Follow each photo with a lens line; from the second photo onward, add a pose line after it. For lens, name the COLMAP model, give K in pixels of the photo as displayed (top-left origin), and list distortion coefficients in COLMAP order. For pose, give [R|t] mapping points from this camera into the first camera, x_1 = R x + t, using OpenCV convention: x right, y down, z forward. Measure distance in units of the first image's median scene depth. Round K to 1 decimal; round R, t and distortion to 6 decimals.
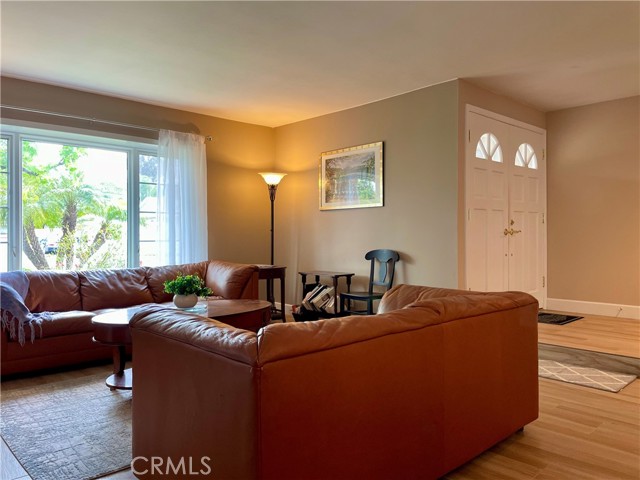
lens RADIAL K [[488.6, 0, 341.3], [0, 488.6, 239.8], [0, 0, 1]] dist [0.052556, -0.002050]
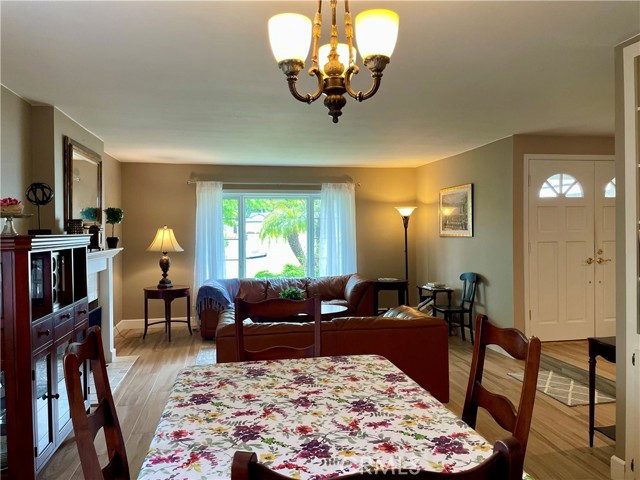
lens RADIAL K [[491.9, 0, 320.0], [0, 491.9, 240.0], [0, 0, 1]] dist [0.053462, -0.000417]
pose [[0.834573, 0.006958, -0.550854, 0.438736], [0.000801, 0.999904, 0.013844, -0.076135], [0.550897, -0.011995, 0.834487, -0.231786]]
